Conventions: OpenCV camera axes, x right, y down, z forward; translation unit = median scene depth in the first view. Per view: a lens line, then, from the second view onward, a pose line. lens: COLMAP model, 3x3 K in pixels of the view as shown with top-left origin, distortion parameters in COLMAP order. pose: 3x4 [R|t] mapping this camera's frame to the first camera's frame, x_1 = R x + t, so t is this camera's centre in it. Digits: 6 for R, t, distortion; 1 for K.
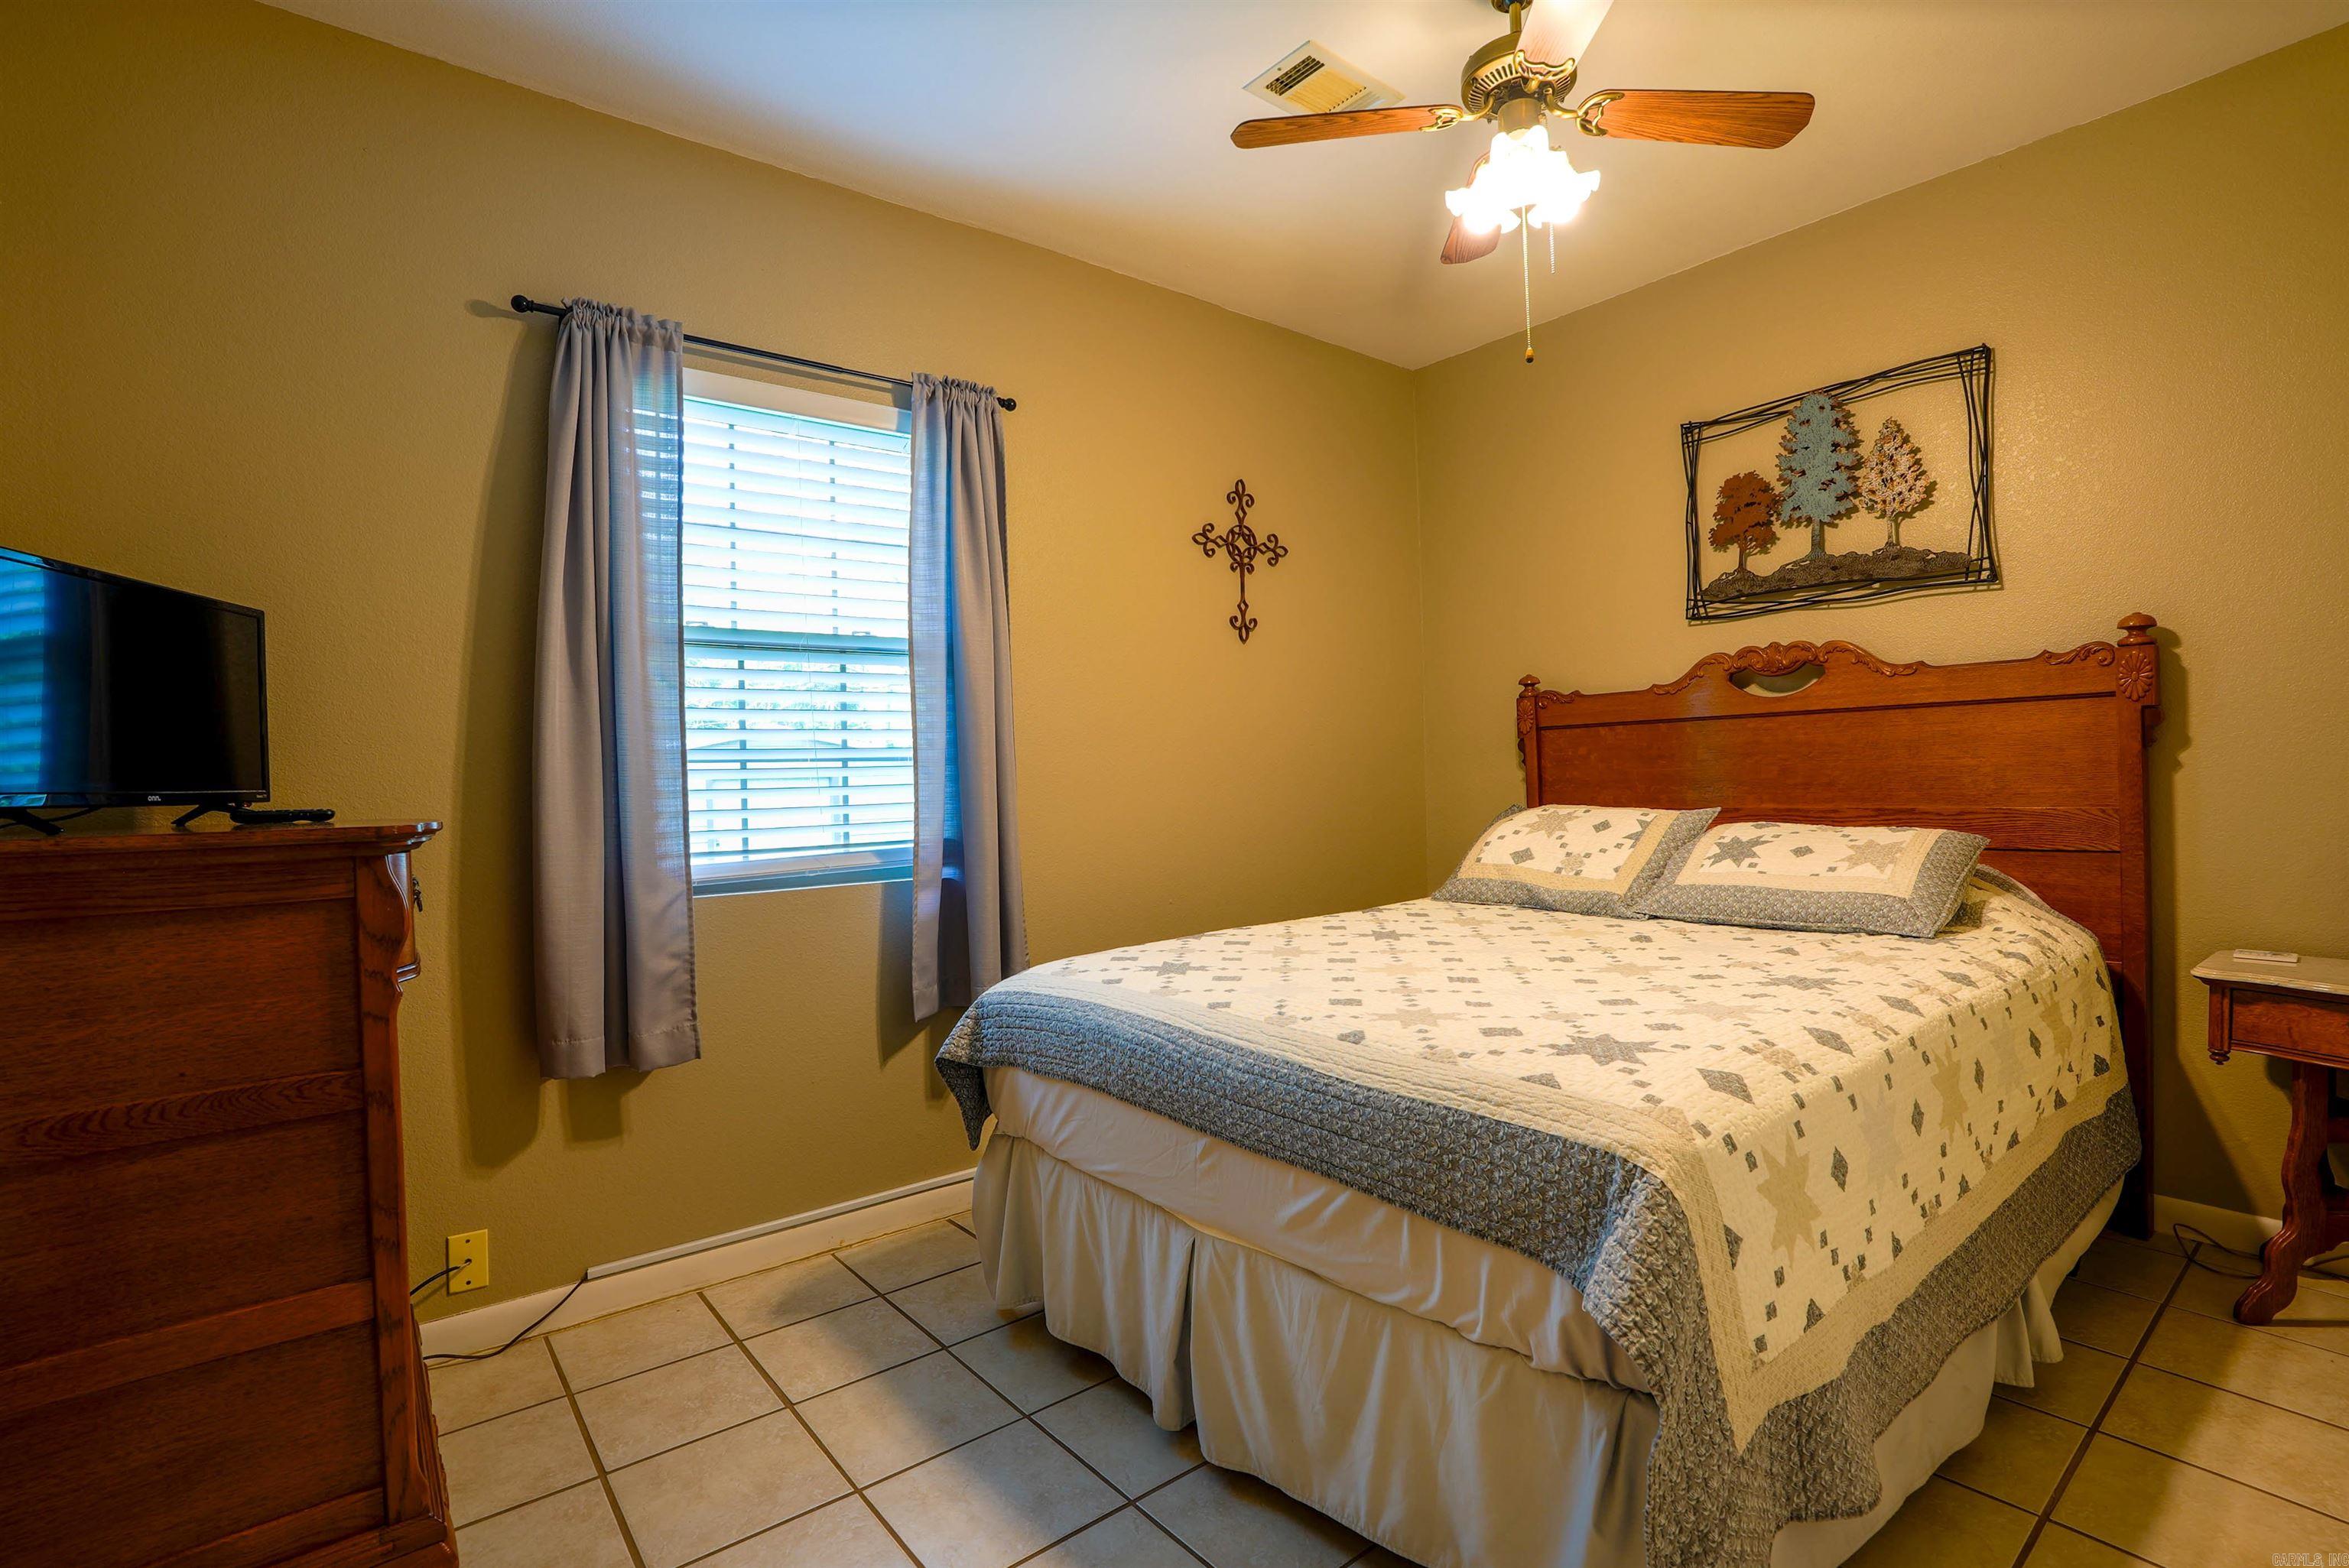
lens RADIAL K [[1093.0, 0, 1176.2], [0, 1093.0, 784.4], [0, 0, 1]] dist [-0.070477, 0.025940]
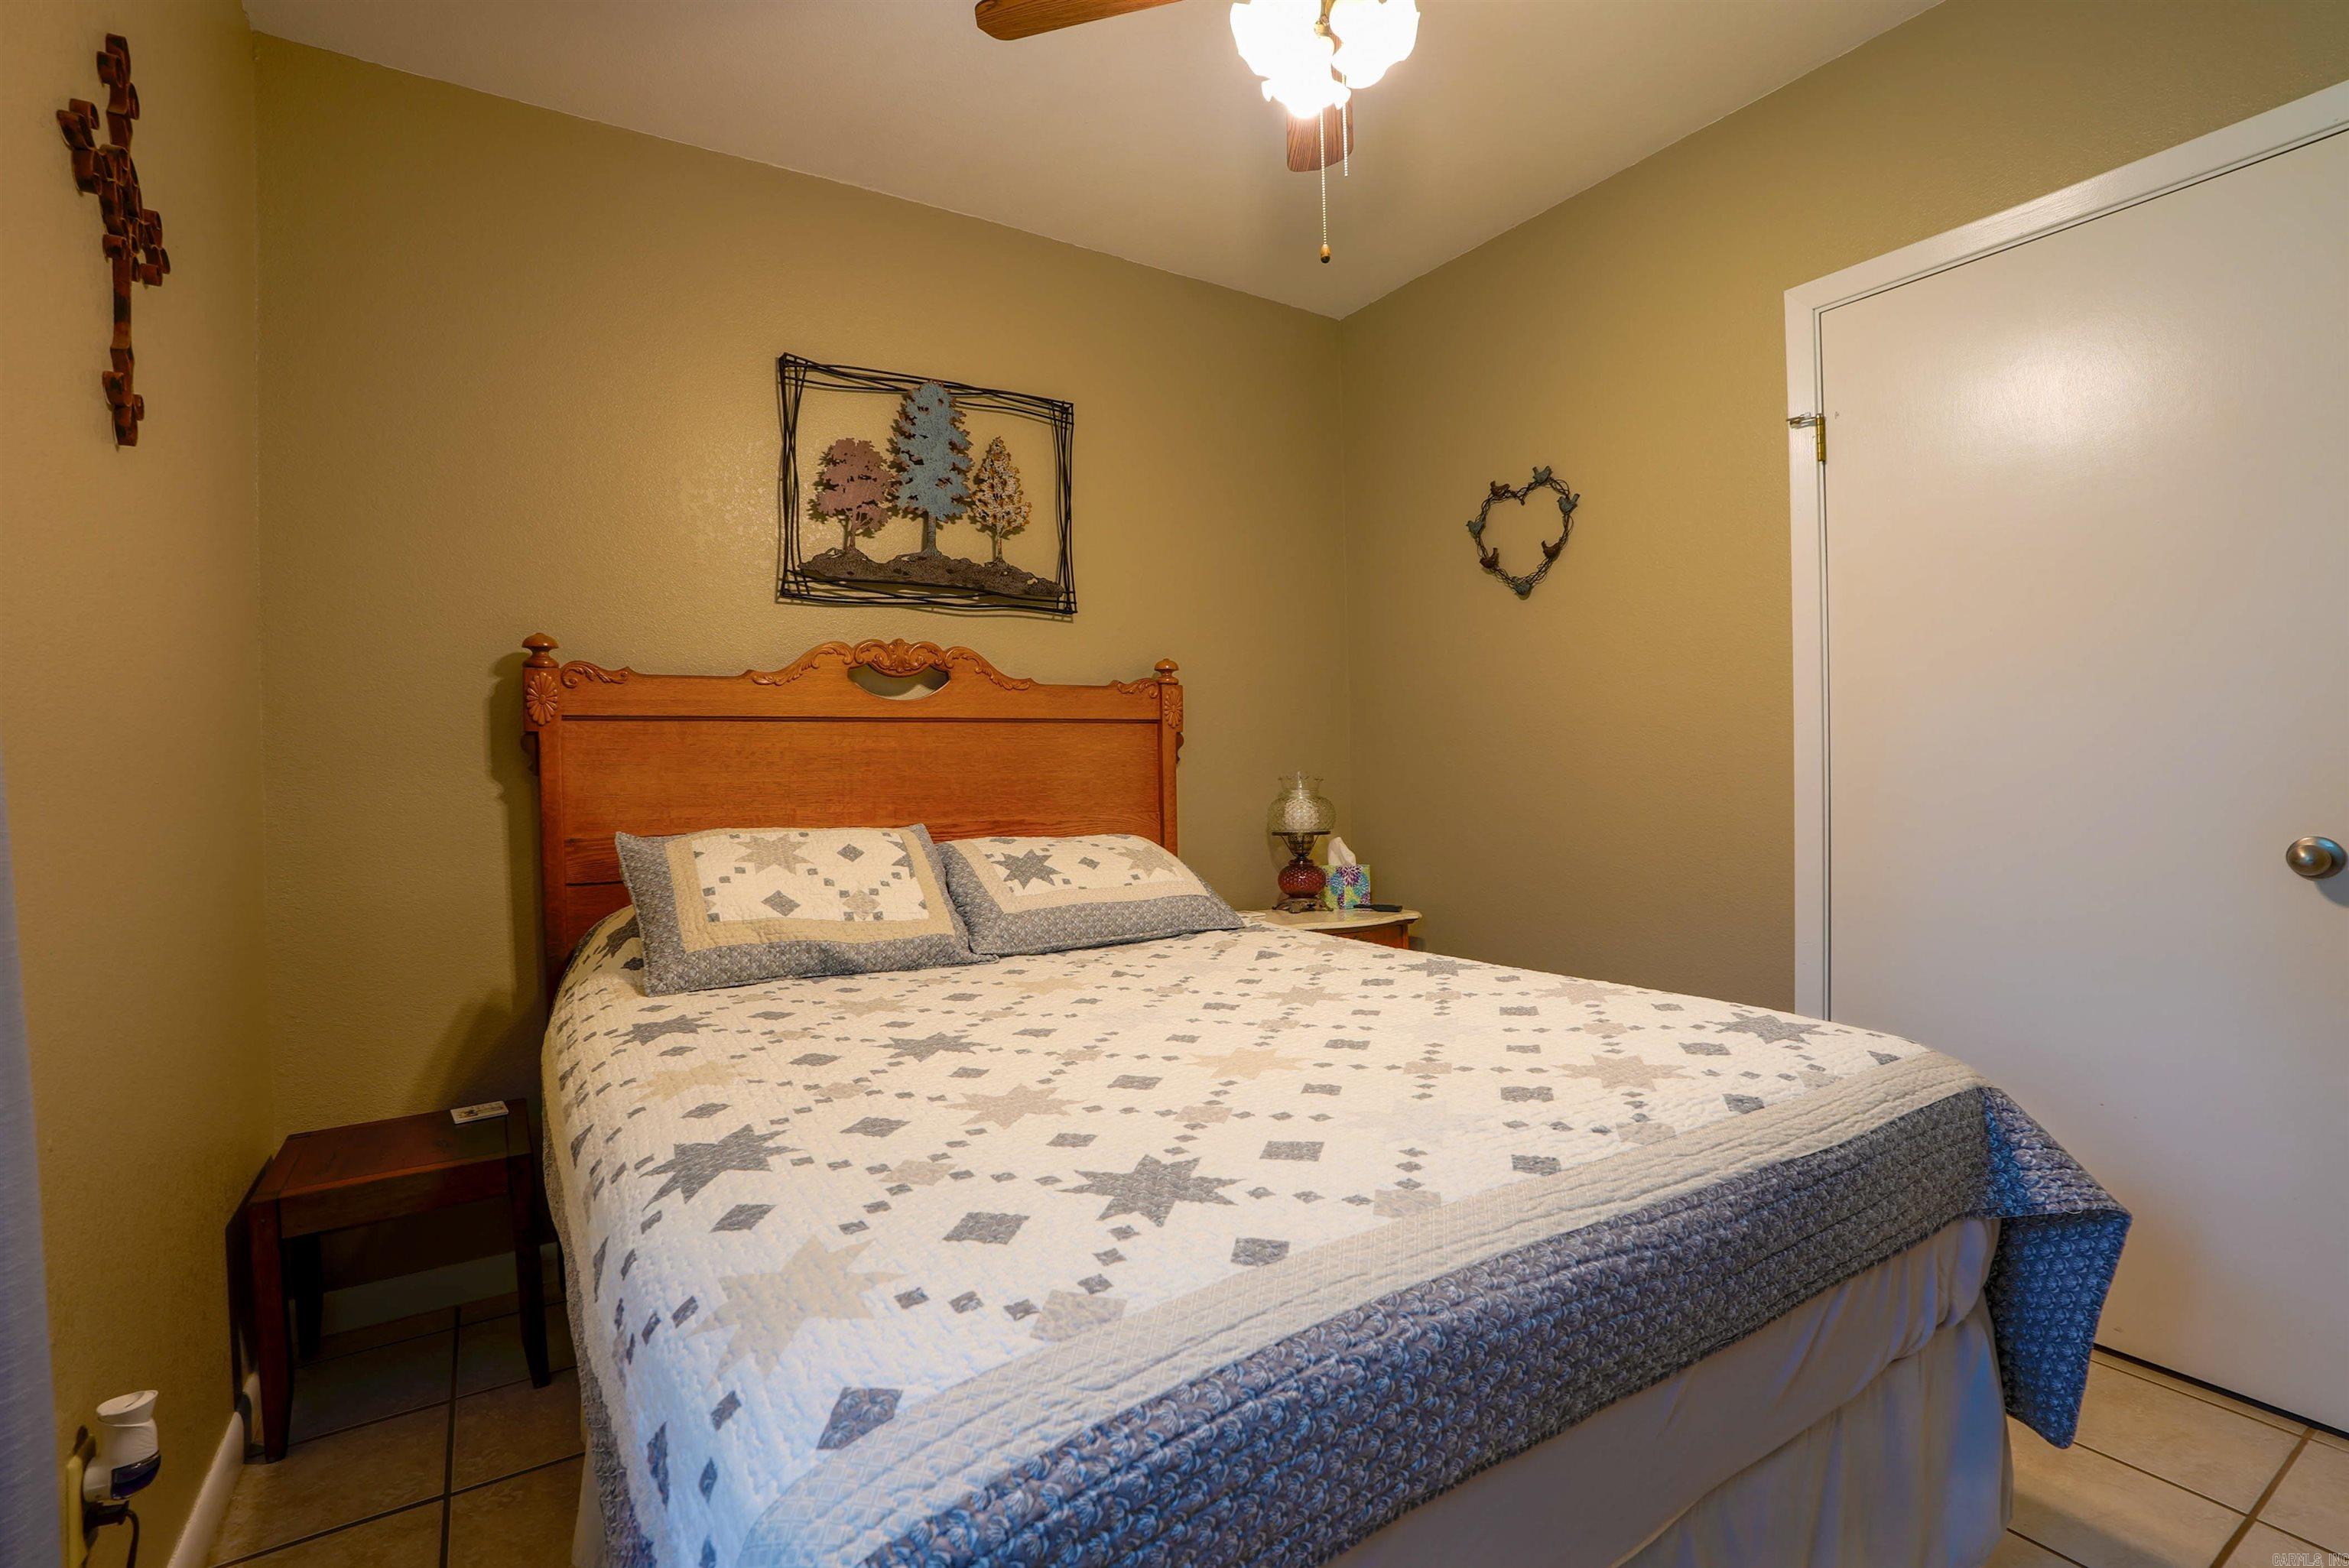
lens RADIAL K [[1093.0, 0, 1176.2], [0, 1093.0, 784.4], [0, 0, 1]] dist [-0.070477, 0.025940]
pose [[0.101443, 0.012959, 0.994757, -0.331207], [0.024121, 0.999589, -0.015481, 0.008573], [-0.994549, 0.025565, 0.101089, 0.705893]]
